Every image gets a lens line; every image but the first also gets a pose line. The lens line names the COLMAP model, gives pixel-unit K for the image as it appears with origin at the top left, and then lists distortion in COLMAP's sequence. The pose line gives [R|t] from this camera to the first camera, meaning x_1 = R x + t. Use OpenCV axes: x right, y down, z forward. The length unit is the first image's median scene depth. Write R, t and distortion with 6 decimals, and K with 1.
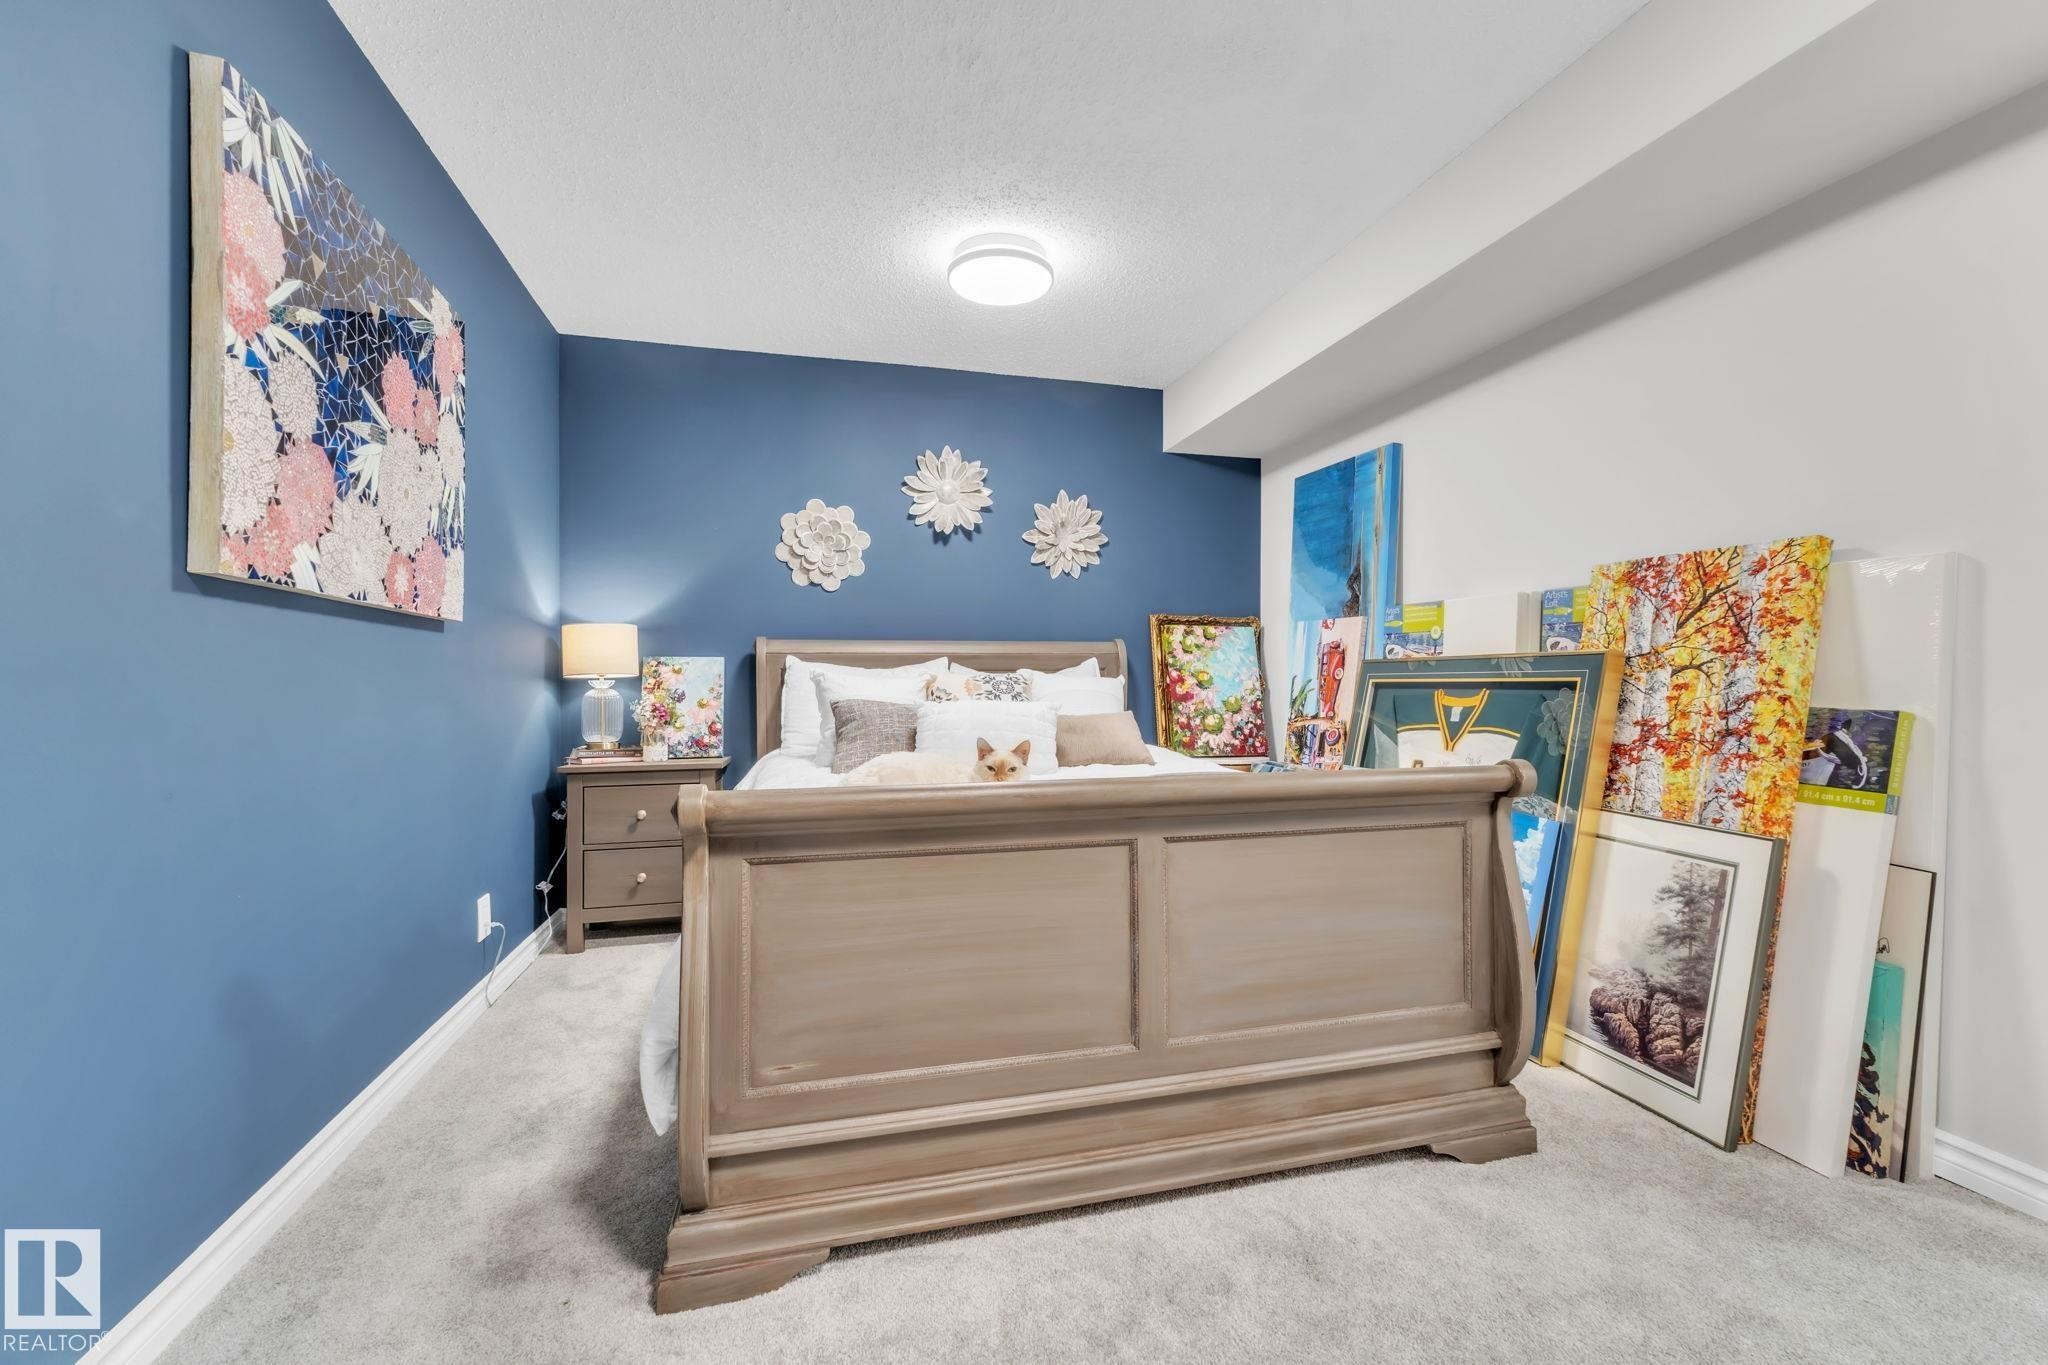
lens RADIAL K [[866.9, 0, 1030.5], [0, 866.9, 685.7], [0, 0, 1]] dist [0.003808, 0.000502]
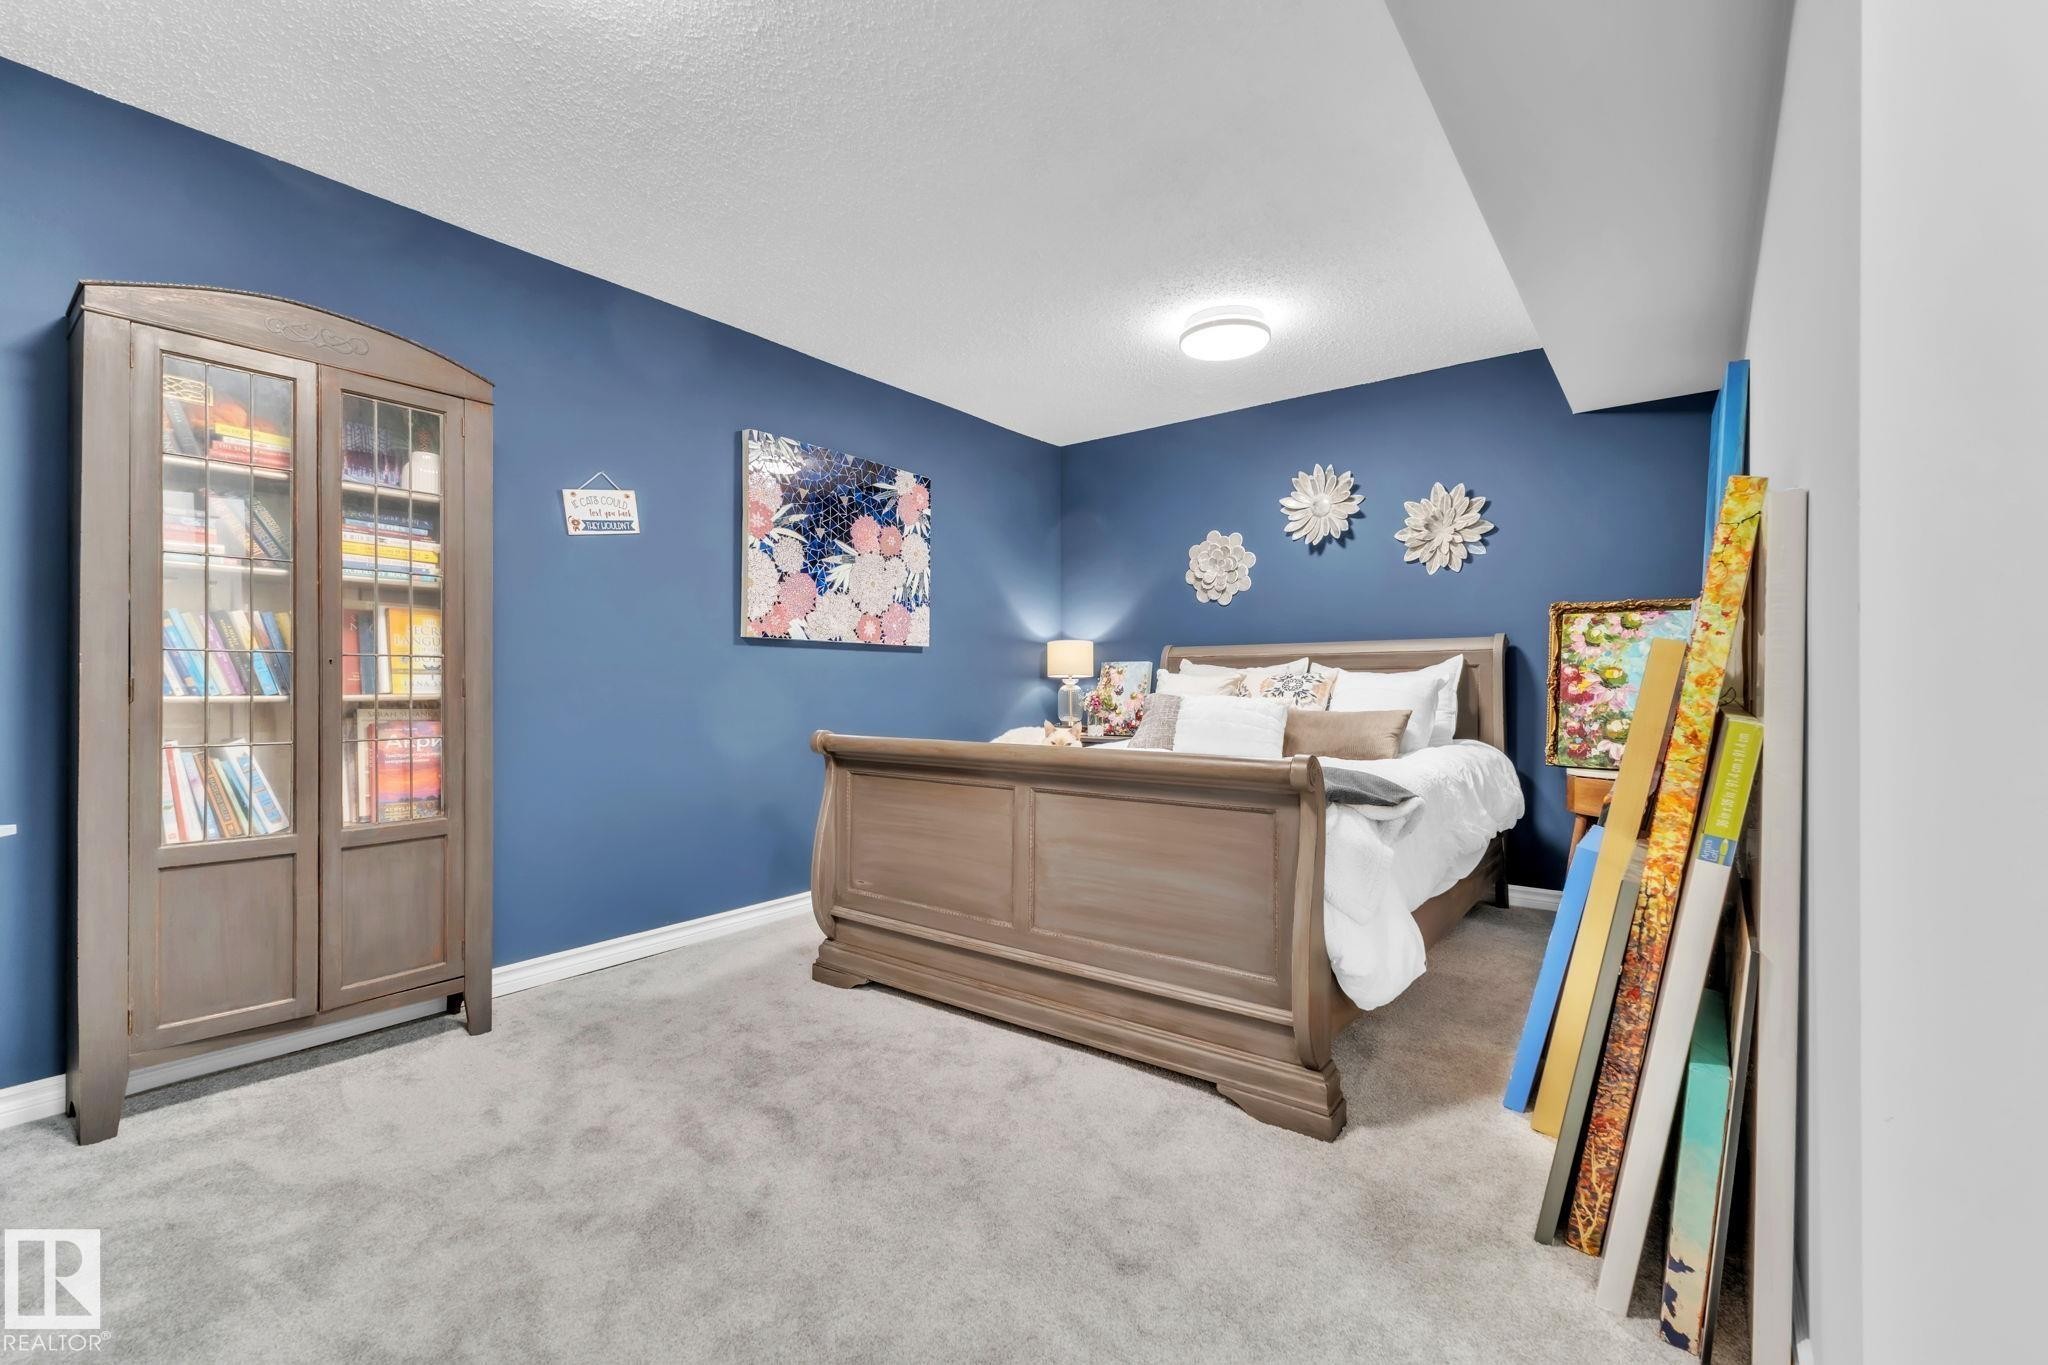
lens RADIAL K [[866.9, 0, 1033.1], [0, 866.9, 685.4], [0, 0, 1]] dist [0.003808, 0.000502]
pose [[0.610189, 0.004678, -0.792242, 0.602043], [-0.003030, 0.999989, 0.003571, -0.000587], [0.792250, 0.000221, 0.610197, 0.053498]]
